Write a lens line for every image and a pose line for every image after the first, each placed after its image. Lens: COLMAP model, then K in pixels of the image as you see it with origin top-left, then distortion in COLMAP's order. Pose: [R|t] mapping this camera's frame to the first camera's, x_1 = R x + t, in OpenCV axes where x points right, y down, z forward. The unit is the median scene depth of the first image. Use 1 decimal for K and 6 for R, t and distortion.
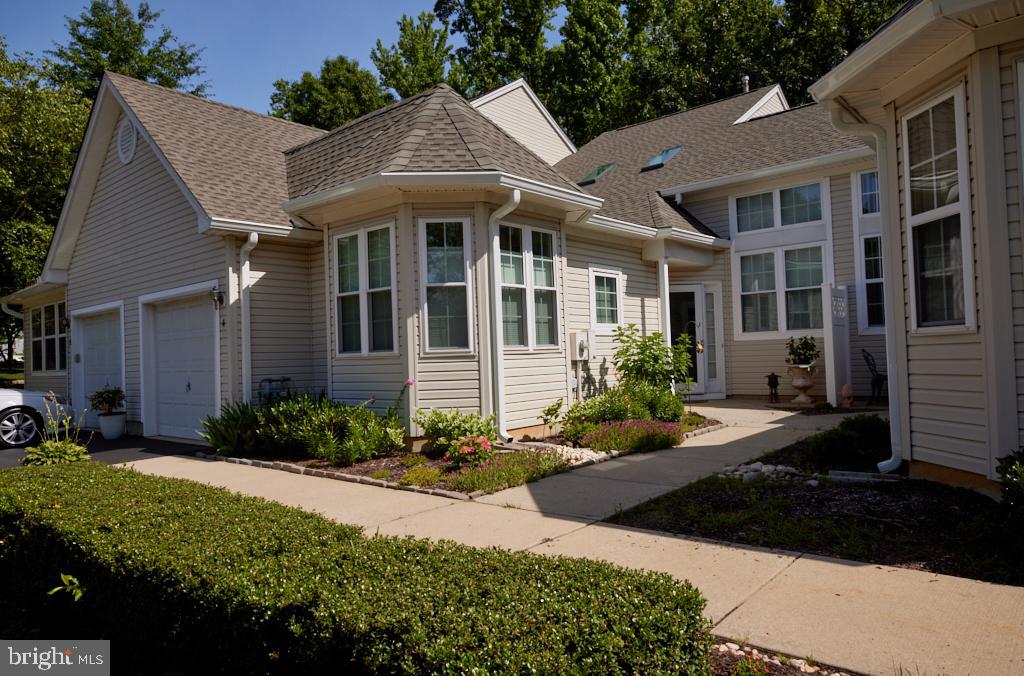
lens RADIAL K [[674.8, 0, 512.0], [0, 674.8, 338.0], [0, 0, 1]] dist [0.001008, 0.003120]
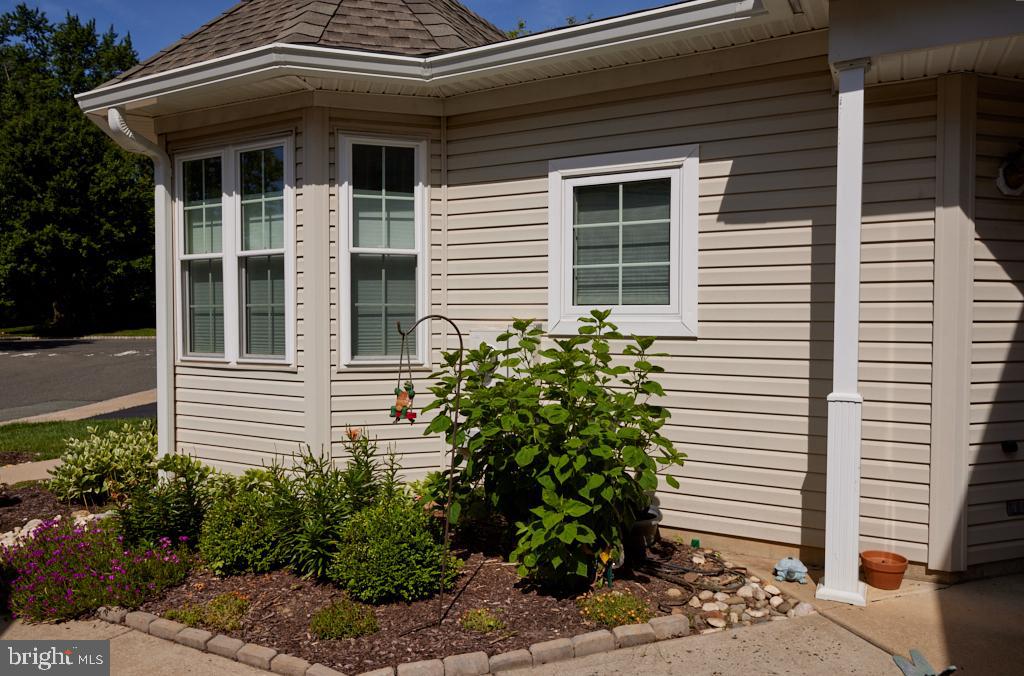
lens RADIAL K [[697.8, 0, 513.9], [0, 697.8, 341.0], [0, 0, 1]] dist [0.002473, 0.001926]
pose [[0.222635, 0.069518, -0.972420, 0.491472], [0.019882, 0.996923, 0.075822, -0.030725], [0.974699, -0.036214, 0.220568, 0.806290]]
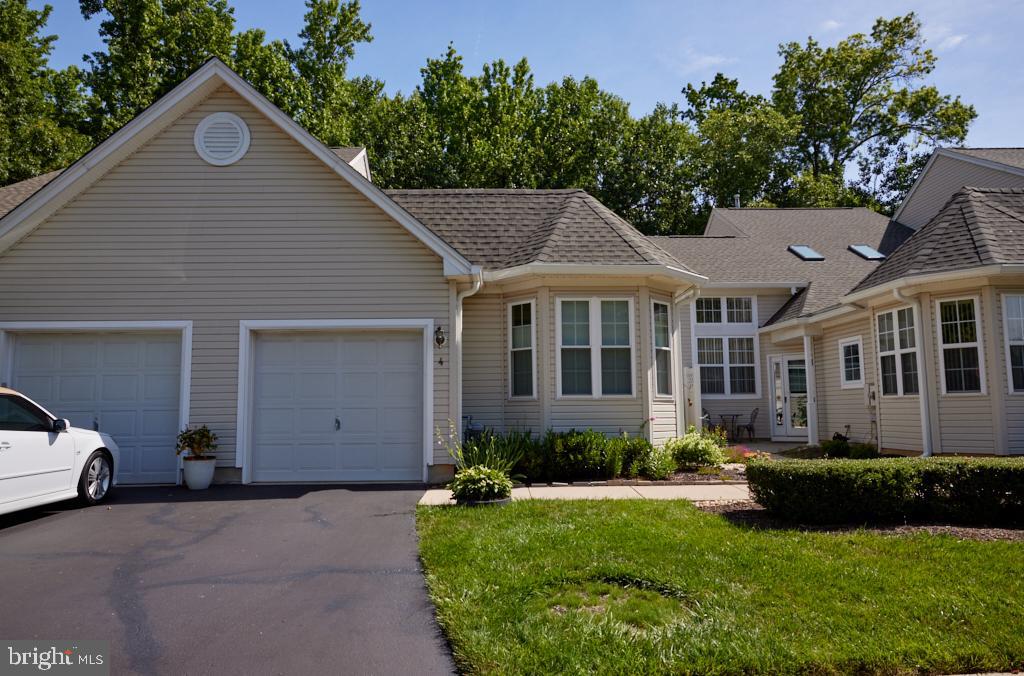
lens RADIAL K [[679.0, 0, 510.5], [0, 679.0, 341.6], [0, 0, 1]] dist [-0.000213, 0.000701]
pose [[0.739109, 0.097562, 0.666483, -0.851083], [-0.034513, 0.993641, -0.107178, 0.045295], [-0.672701, 0.056214, 0.737776, 0.122934]]
